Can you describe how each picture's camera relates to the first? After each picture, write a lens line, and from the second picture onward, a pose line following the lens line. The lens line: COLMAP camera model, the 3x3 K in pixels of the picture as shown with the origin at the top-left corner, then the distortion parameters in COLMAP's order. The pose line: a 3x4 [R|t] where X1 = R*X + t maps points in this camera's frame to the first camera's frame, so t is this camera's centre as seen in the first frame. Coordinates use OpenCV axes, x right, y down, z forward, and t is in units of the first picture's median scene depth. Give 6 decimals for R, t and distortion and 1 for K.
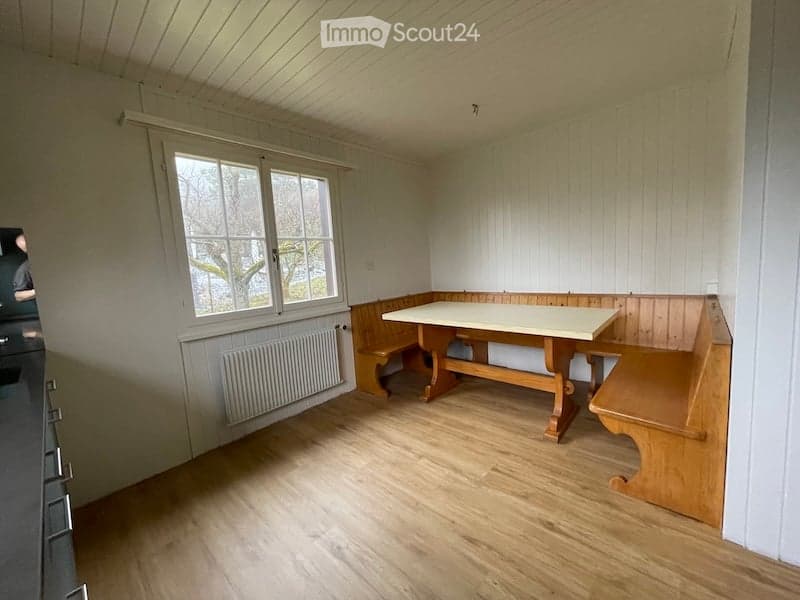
lens RADIAL K [[323.9, 0, 400.6], [0, 323.9, 297.5], [0, 0, 1]] dist [-0.001221, -0.000141]
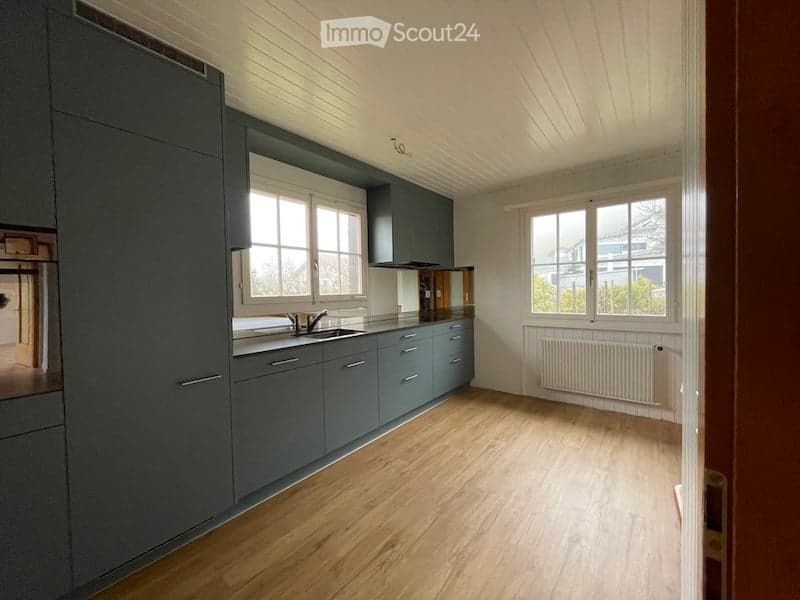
lens RADIAL K [[323.9, 0, 394.5], [0, 323.9, 301.7], [0, 0, 1]] dist [-0.001221, -0.000141]
pose [[0.054487, 0.095017, -0.993983, 0.932680], [-0.094775, 0.991460, 0.089581, -0.073904], [0.994006, 0.089324, 0.063027, 0.179984]]
